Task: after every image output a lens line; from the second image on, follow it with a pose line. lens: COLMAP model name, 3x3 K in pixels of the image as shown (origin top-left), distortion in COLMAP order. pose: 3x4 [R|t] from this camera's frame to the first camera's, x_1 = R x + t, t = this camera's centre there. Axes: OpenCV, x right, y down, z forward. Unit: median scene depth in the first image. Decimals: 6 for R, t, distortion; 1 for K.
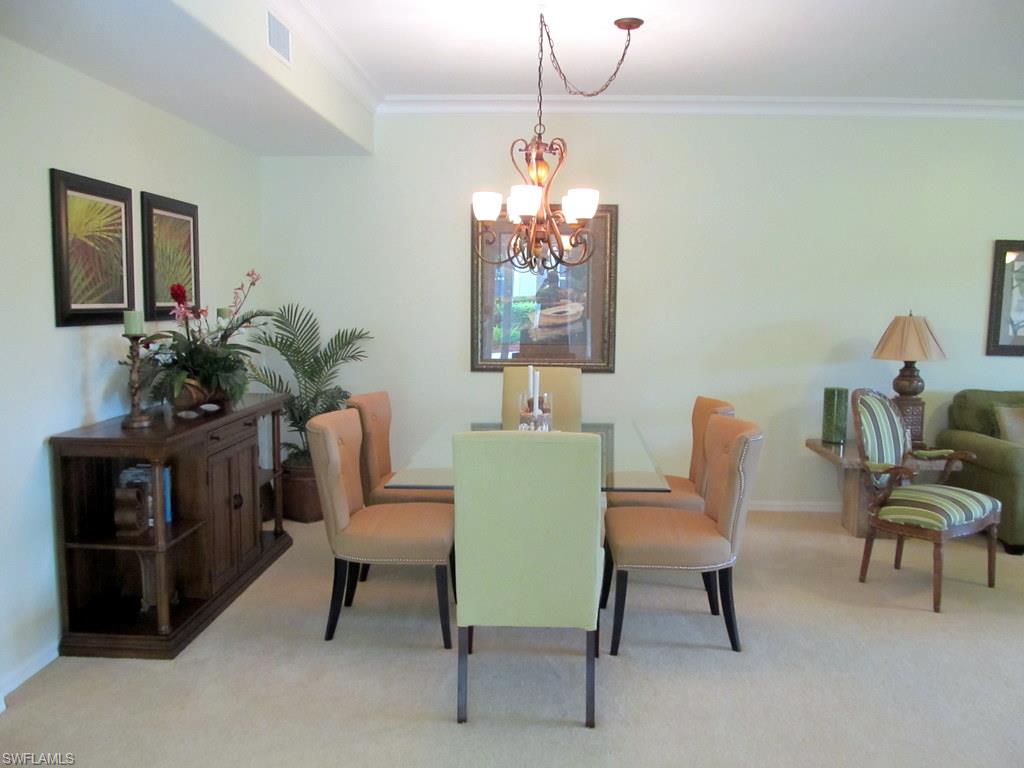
lens RADIAL K [[859.8, 0, 512.0], [0, 859.8, 384.0], [0, 0, 1]] dist [-0.045087, 0.010558]
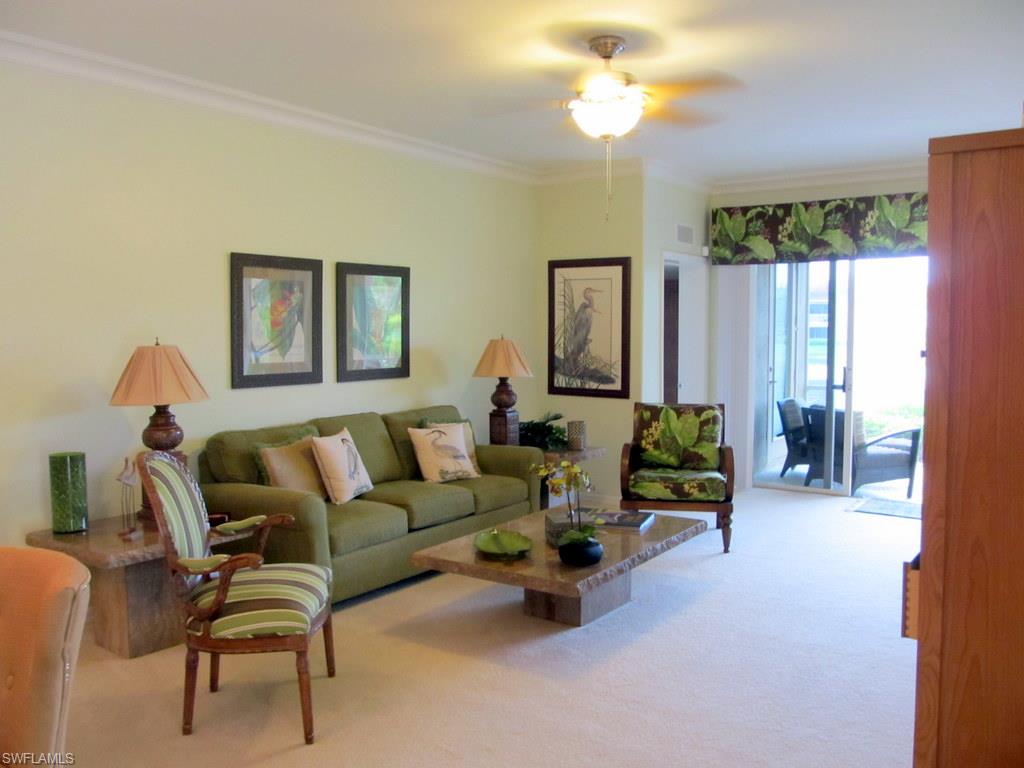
lens RADIAL K [[859.8, 0, 512.0], [0, 859.8, 384.0], [0, 0, 1]] dist [-0.045087, 0.010558]
pose [[0.550119, -0.072095, 0.831969, 0.007339], [0.107374, 0.994103, 0.015146, -0.023595], [-0.828155, 0.080999, 0.554616, 0.323560]]
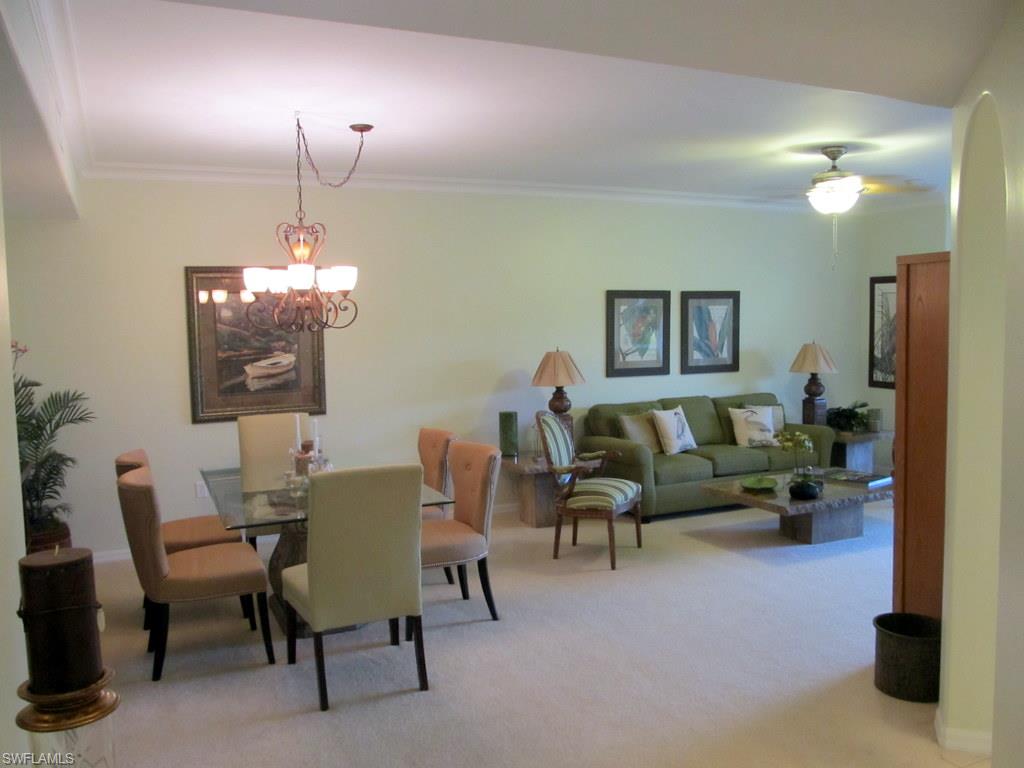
lens RADIAL K [[859.8, 0, 512.0], [0, 859.8, 384.0], [0, 0, 1]] dist [-0.045087, 0.010558]
pose [[0.888293, -0.065154, 0.454632, -0.190749], [0.081758, 0.996508, -0.016932, -0.014360], [-0.451941, 0.052210, 0.890518, -0.127424]]
